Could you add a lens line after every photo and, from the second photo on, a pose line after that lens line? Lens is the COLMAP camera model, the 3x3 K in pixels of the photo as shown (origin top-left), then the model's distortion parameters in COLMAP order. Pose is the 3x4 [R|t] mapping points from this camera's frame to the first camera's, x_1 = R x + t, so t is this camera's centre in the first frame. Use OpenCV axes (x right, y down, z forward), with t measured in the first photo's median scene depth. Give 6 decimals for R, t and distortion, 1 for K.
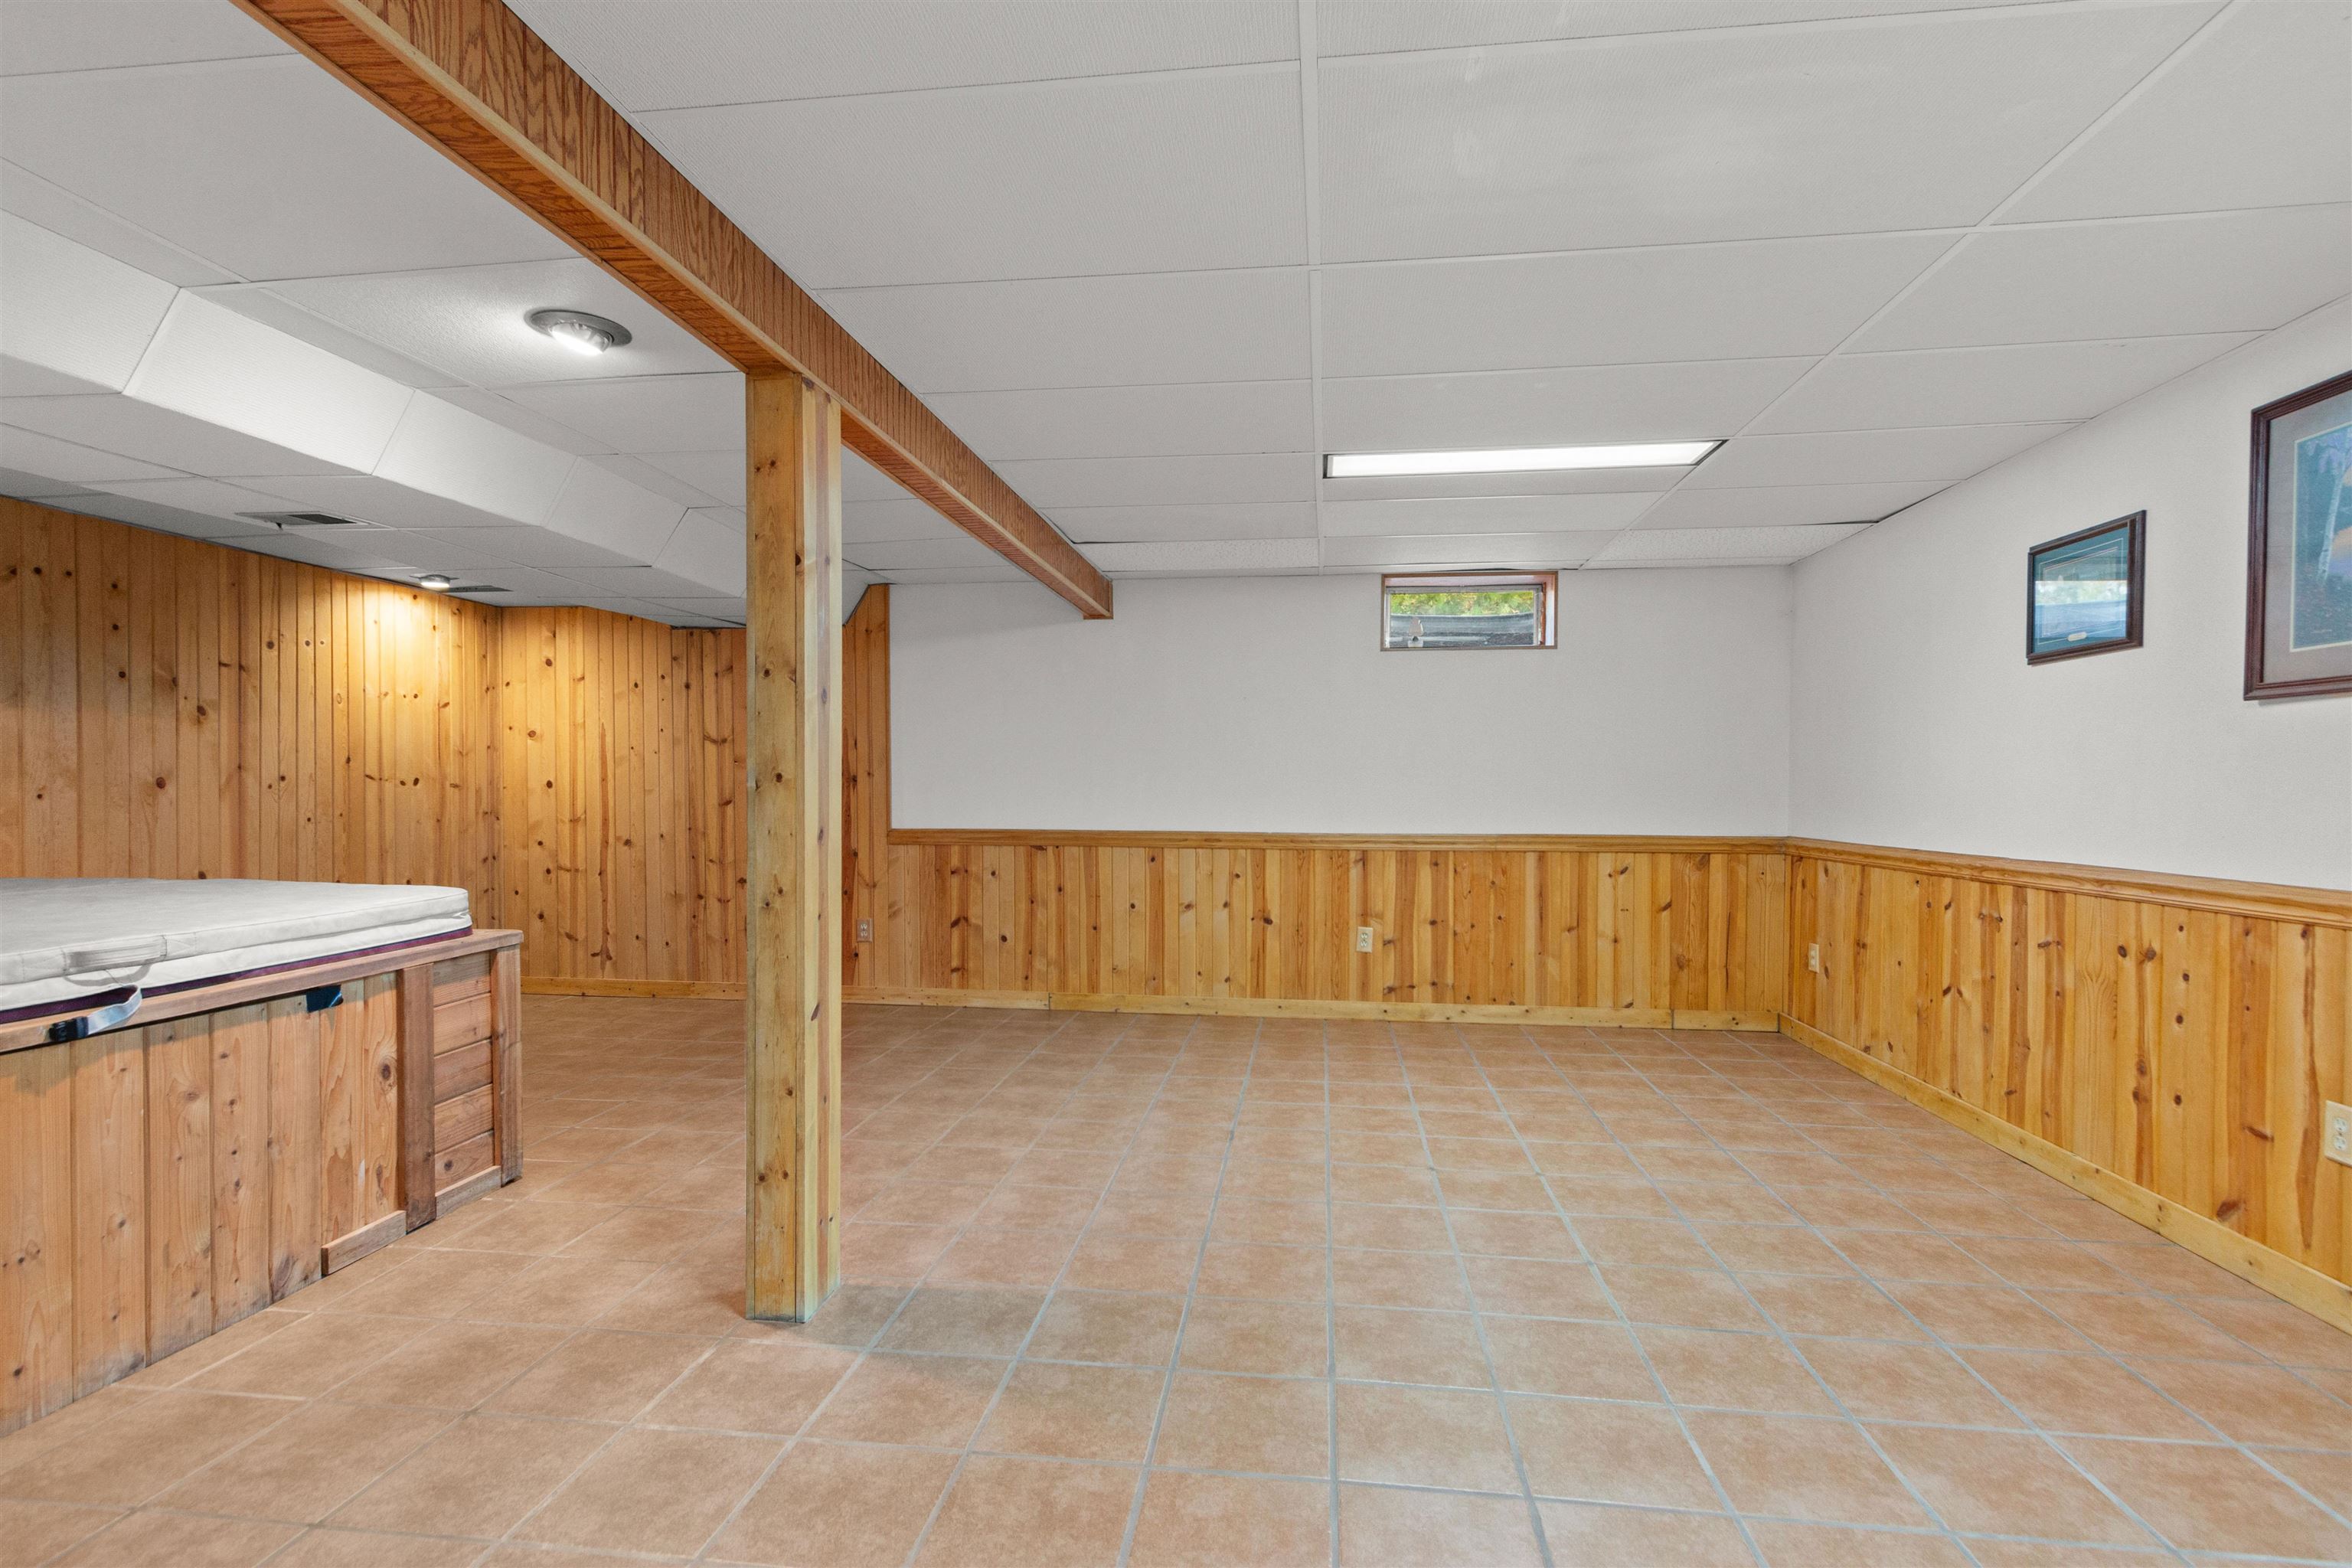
lens RADIAL K [[1095.0, 0, 1181.1], [0, 1095.0, 770.0], [0, 0, 1]] dist [0.010387, -0.004289]
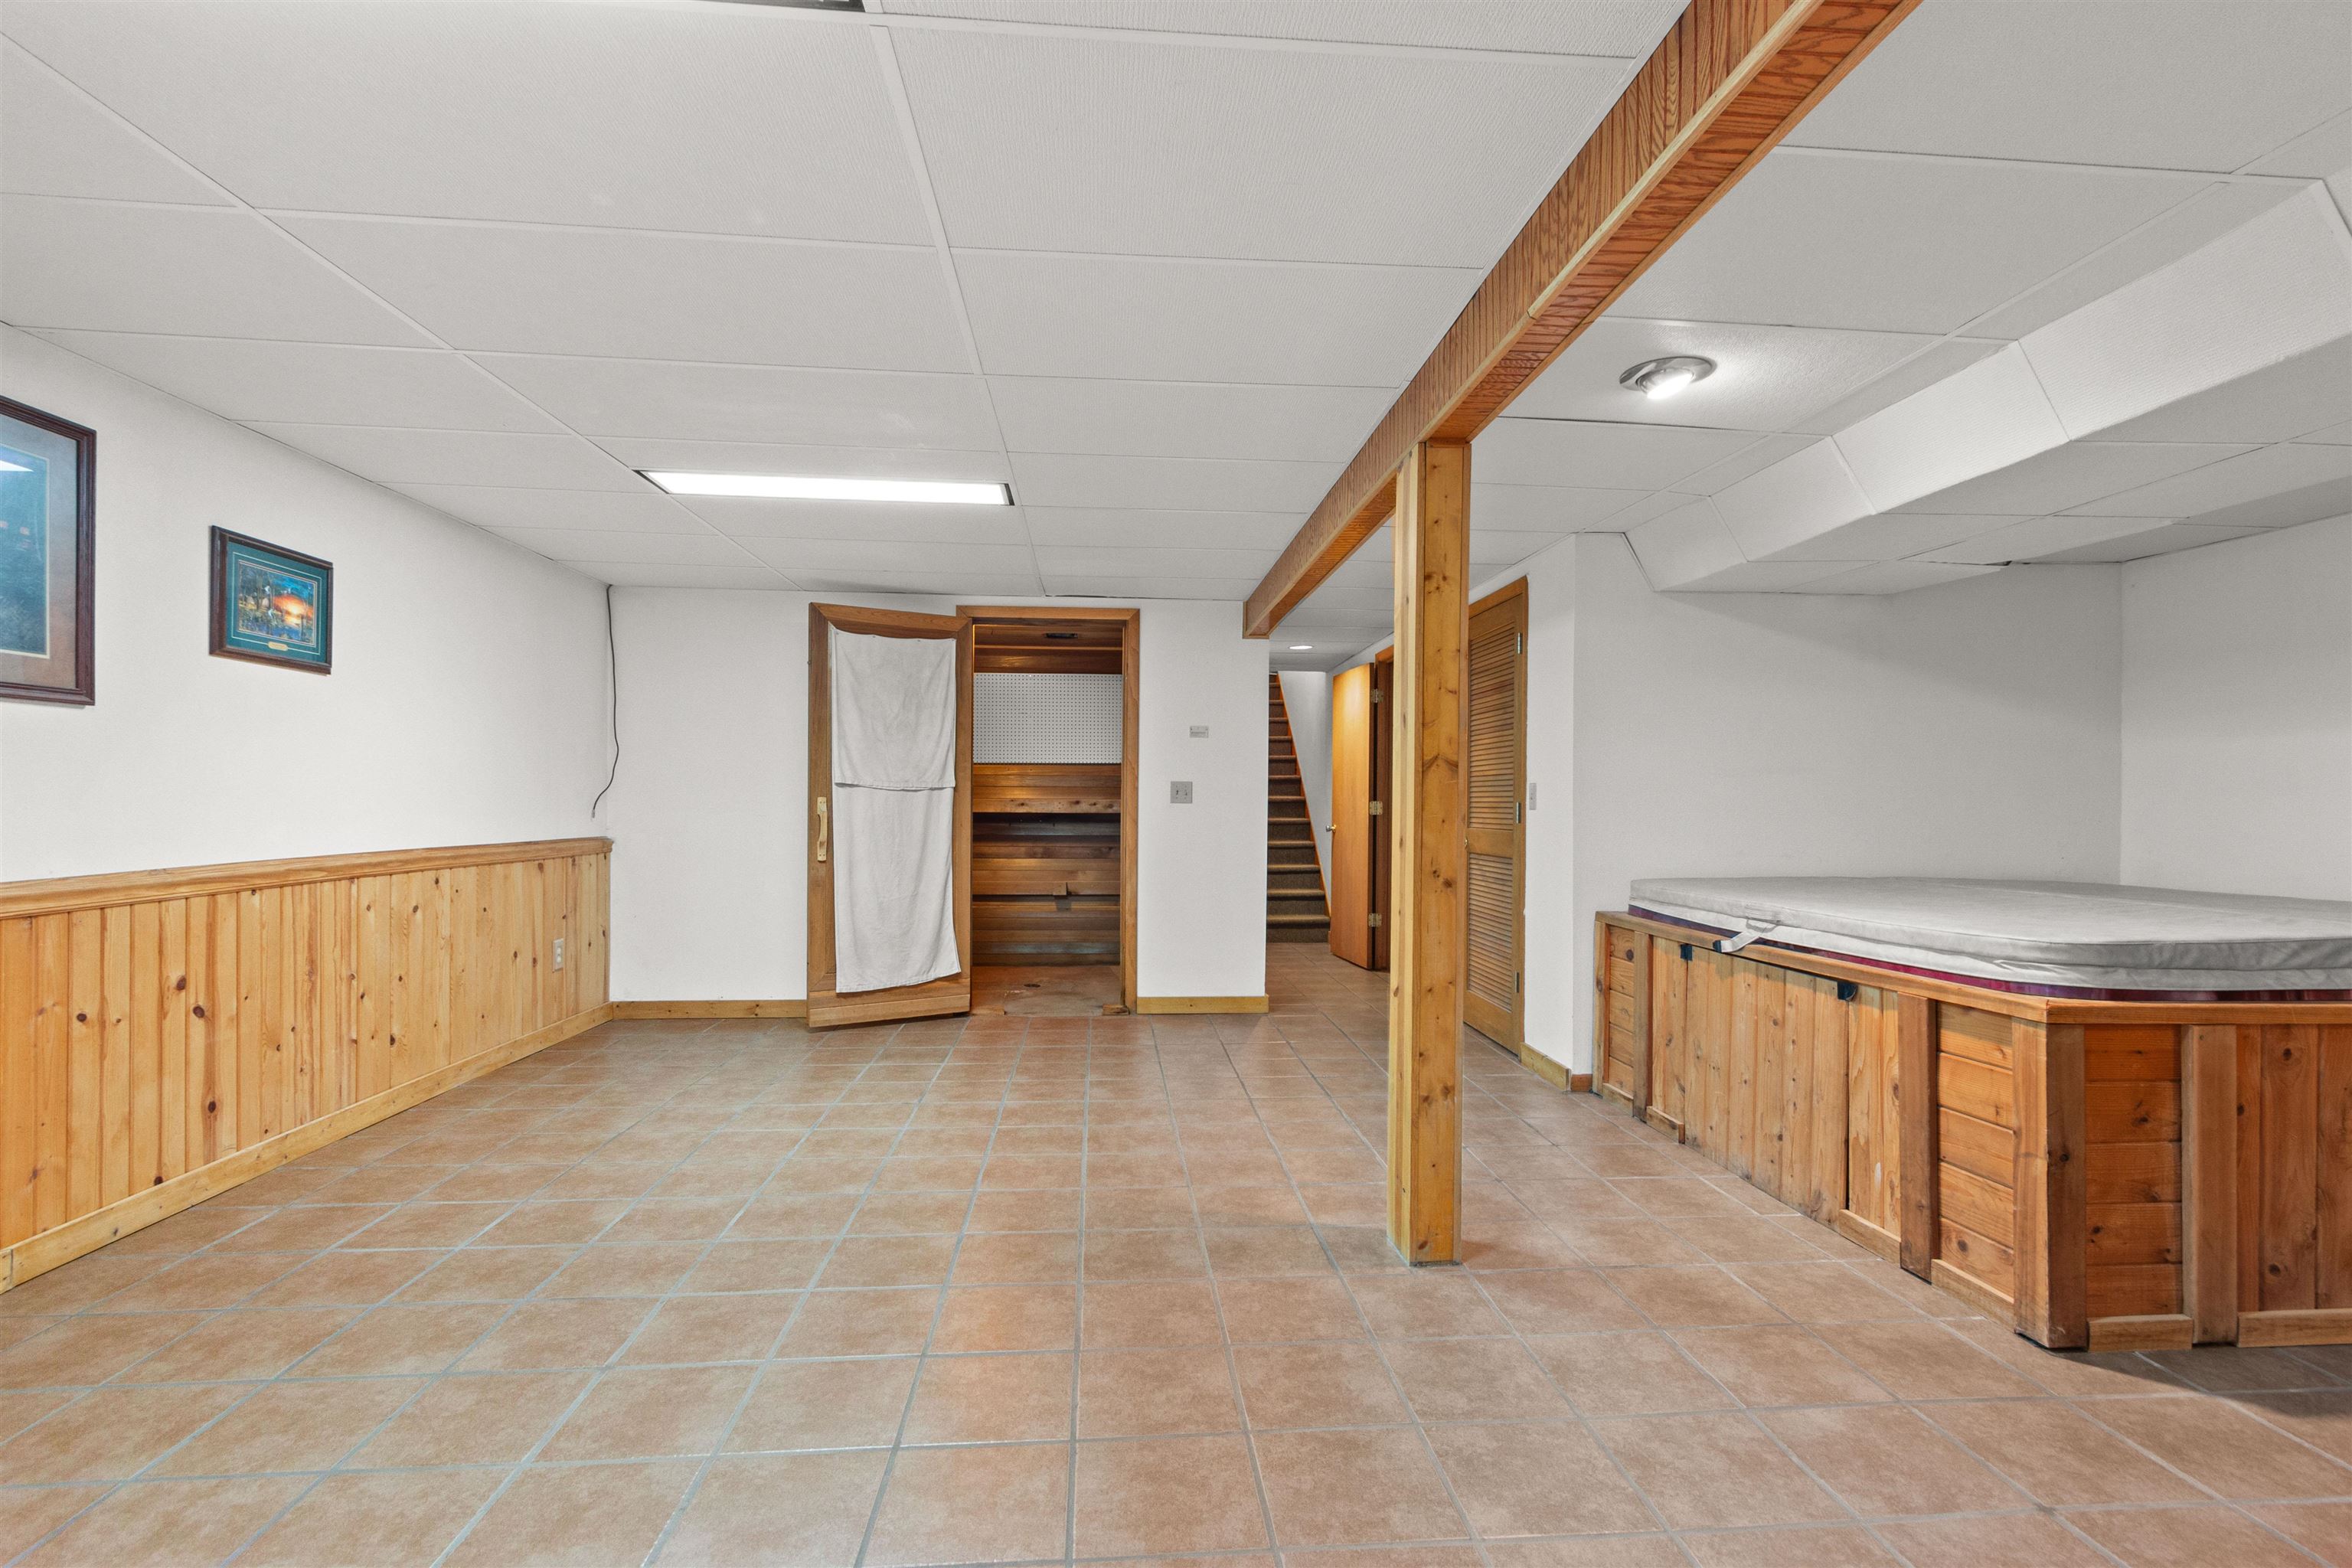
lens RADIAL K [[1095.0, 0, 1181.1], [0, 1095.0, 770.0], [0, 0, 1]] dist [0.010387, -0.004289]
pose [[-0.979521, -0.015261, -0.200762, 0.129077], [-0.006228, 0.998943, -0.045548, 0.036300], [0.201245, -0.043365, -0.978581, 2.035123]]
